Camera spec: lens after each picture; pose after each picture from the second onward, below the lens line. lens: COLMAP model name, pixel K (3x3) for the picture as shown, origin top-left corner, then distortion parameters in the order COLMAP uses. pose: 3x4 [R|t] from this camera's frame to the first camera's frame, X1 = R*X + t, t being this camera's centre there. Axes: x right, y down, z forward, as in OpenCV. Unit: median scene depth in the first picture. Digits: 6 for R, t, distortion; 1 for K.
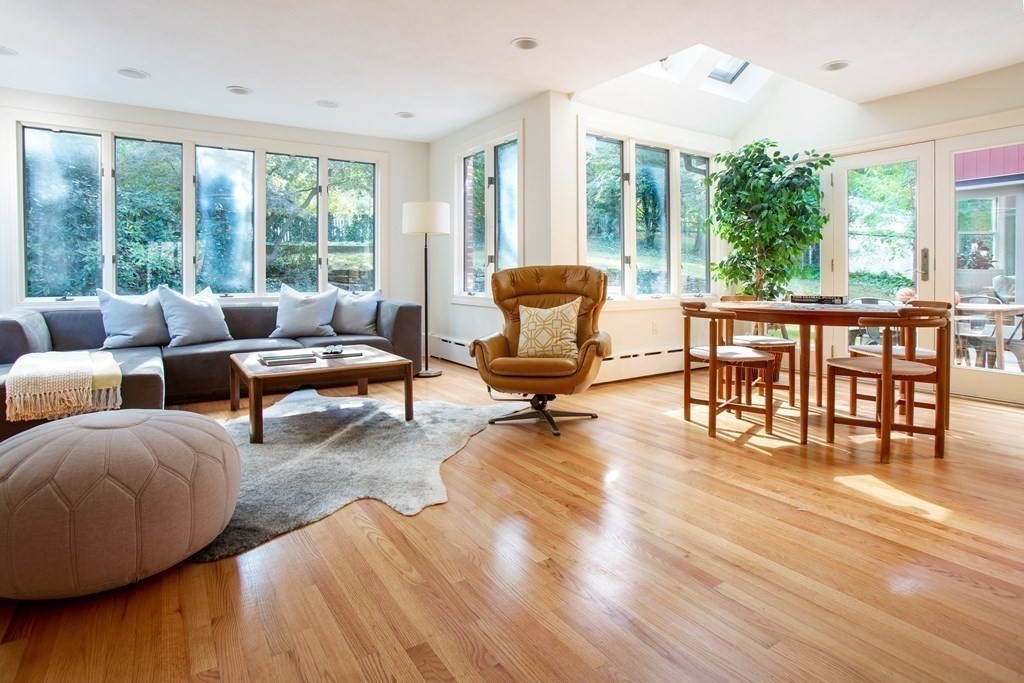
lens RADIAL K [[537.5, 0, 500.3], [0, 537.5, 284.0], [0, 0, 1]] dist [-0.005305, -0.000516]
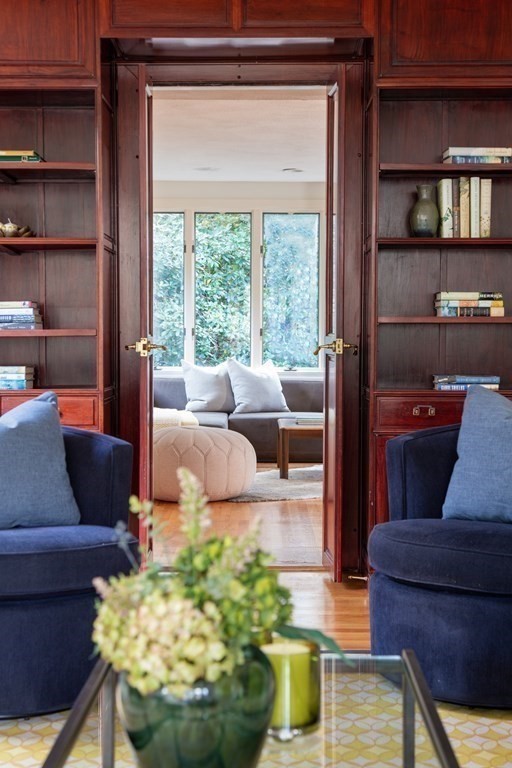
lens RADIAL K [[1215.5, 0, 255.9], [0, 1215.5, 383.6], [0, 0, 1]] dist [0.006353, 0.000000]
pose [[0.843807, 0.022999, -0.536154, 0.727908], [-0.012721, 0.999658, 0.022862, -0.001170], [0.536496, -0.012471, 0.843811, -1.039591]]
